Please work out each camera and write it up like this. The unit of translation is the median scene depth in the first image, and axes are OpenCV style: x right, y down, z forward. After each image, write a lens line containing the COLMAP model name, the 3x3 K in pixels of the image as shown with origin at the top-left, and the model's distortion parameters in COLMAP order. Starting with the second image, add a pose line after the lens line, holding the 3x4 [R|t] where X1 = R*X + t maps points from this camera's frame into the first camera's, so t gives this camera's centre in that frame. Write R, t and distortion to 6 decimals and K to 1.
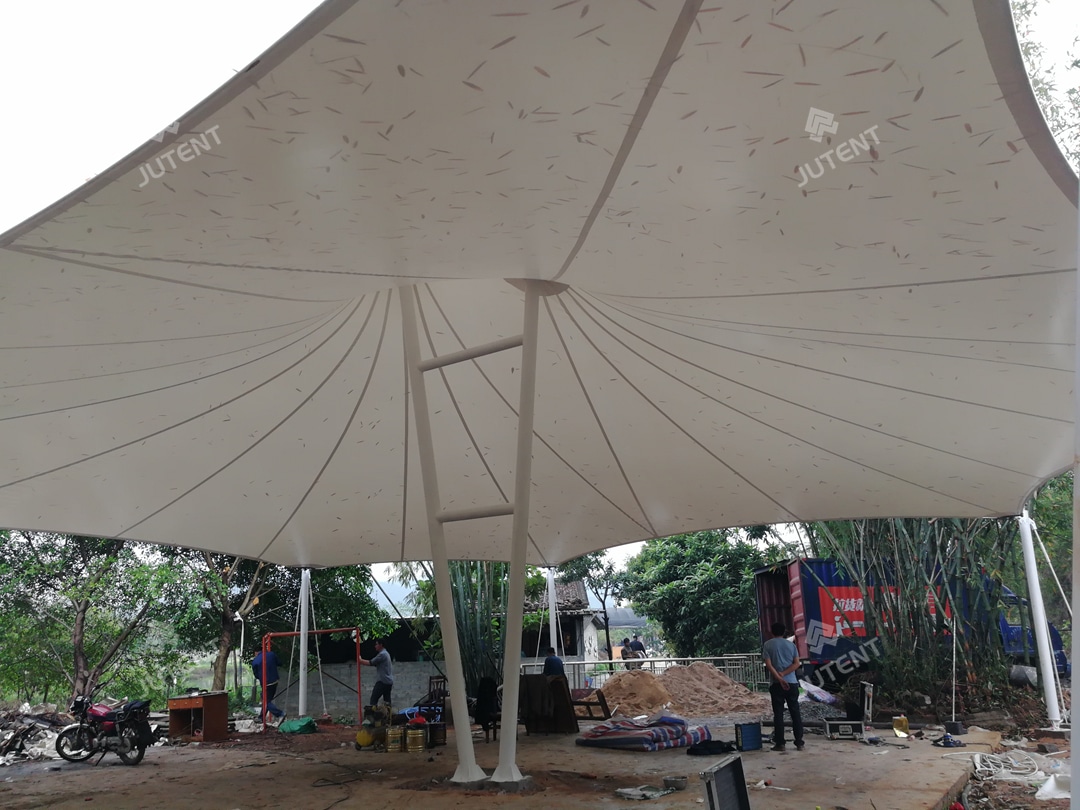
lens RADIAL K [[857.2, 0, 539.4], [0, 857.2, 430.6], [0, 0, 1]] dist [0.000405, 0.000527]
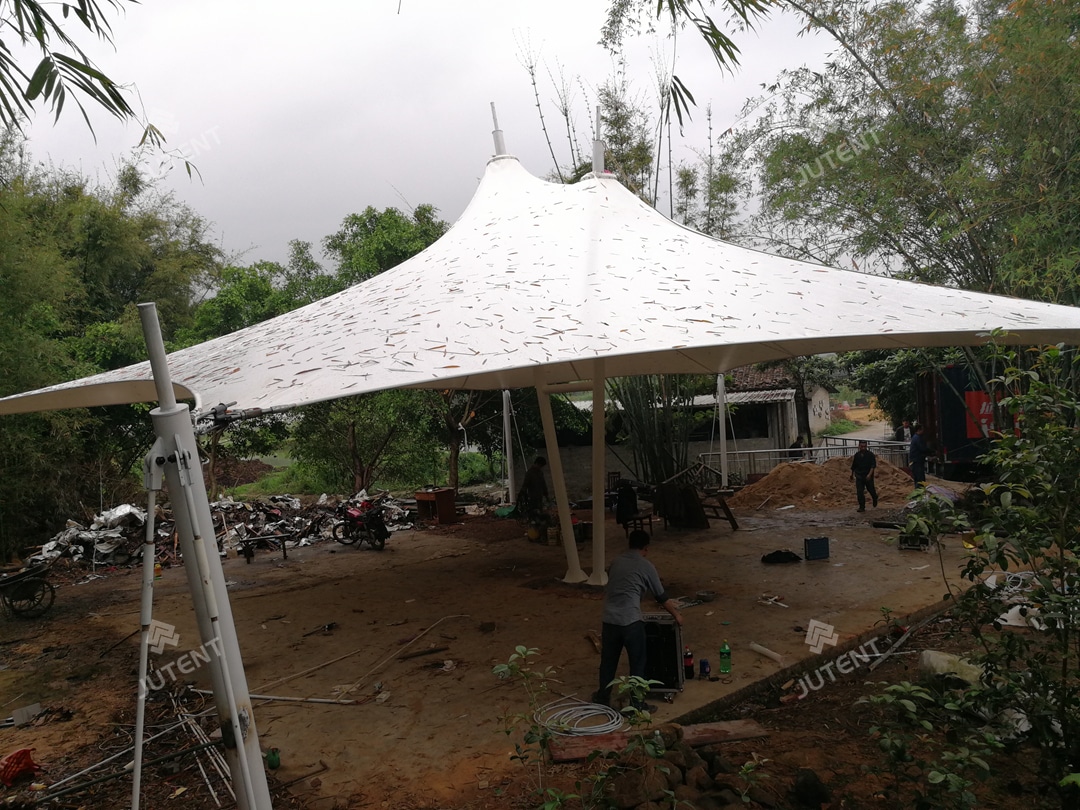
lens RADIAL K [[844.9, 0, 540.0], [0, 844.9, 405.0], [0, 0, 1]] dist [0.000586, 0.011814]
pose [[0.945917, -0.025708, -0.323390, 0.214245], [0.110676, 0.962621, 0.247206, -0.143831], [0.304947, -0.269628, 0.913405, -0.130083]]
